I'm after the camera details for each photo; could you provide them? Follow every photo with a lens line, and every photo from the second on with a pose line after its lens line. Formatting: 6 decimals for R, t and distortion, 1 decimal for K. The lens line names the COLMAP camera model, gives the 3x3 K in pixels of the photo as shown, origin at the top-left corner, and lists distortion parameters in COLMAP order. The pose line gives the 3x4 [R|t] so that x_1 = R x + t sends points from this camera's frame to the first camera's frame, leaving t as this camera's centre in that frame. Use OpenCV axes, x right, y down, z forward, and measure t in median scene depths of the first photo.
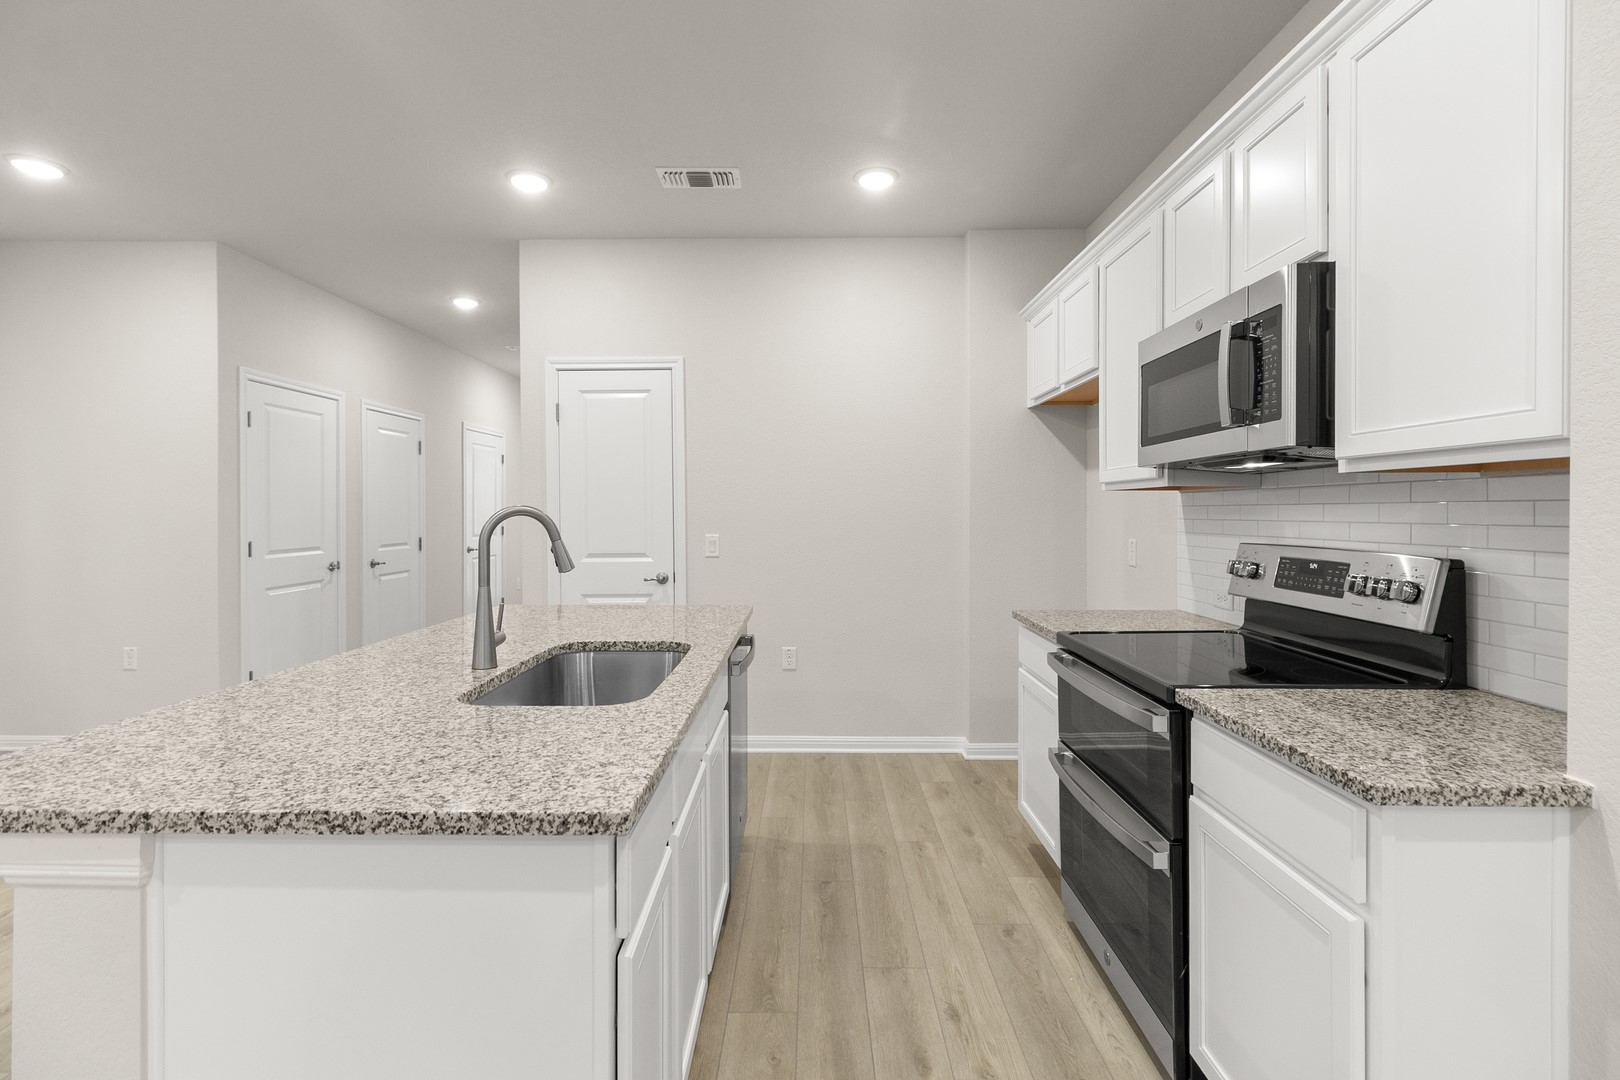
lens RADIAL K [[750.5, 0, 801.6], [0, 750.5, 515.5], [0, 0, 1]] dist [0.004118, 0.000510]
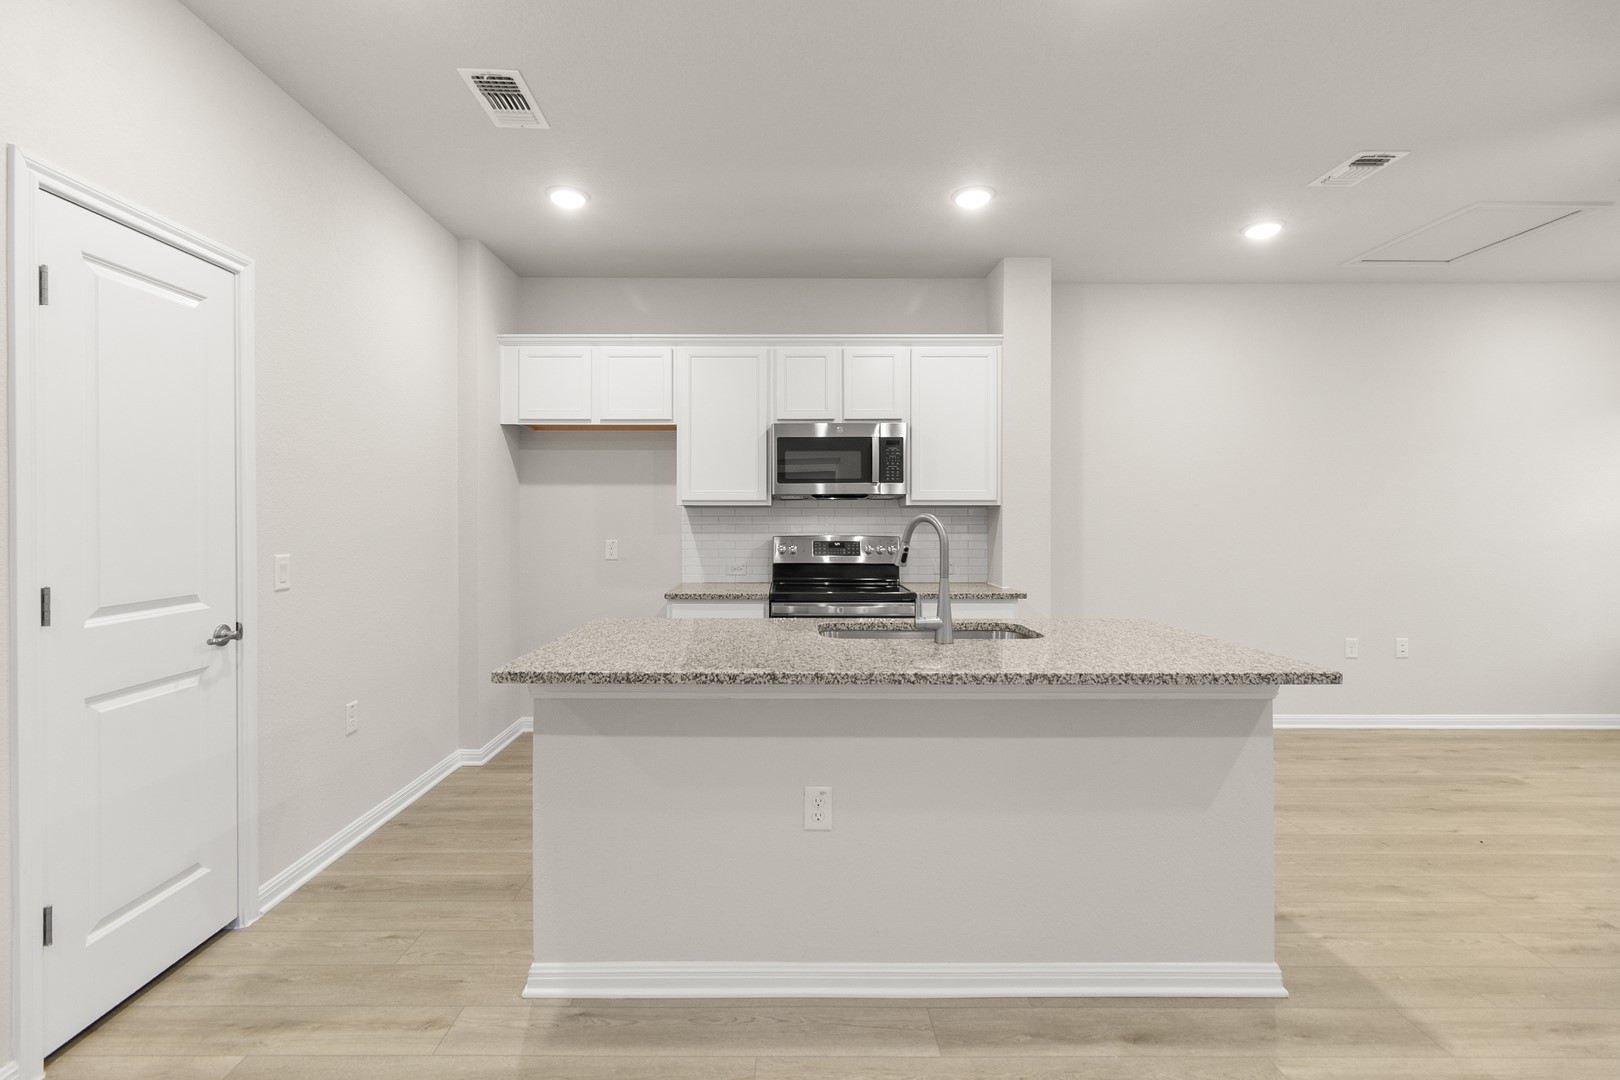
lens RADIAL K [[750.5, 0, 791.4], [0, 750.5, 512.4], [0, 0, 1]] dist [0.004118, 0.000510]
pose [[-0.019772, 0.010845, 0.999746, -1.079956], [0.004712, 0.999931, -0.010753, -0.001780], [-0.999793, 0.004498, -0.019822, 0.822294]]
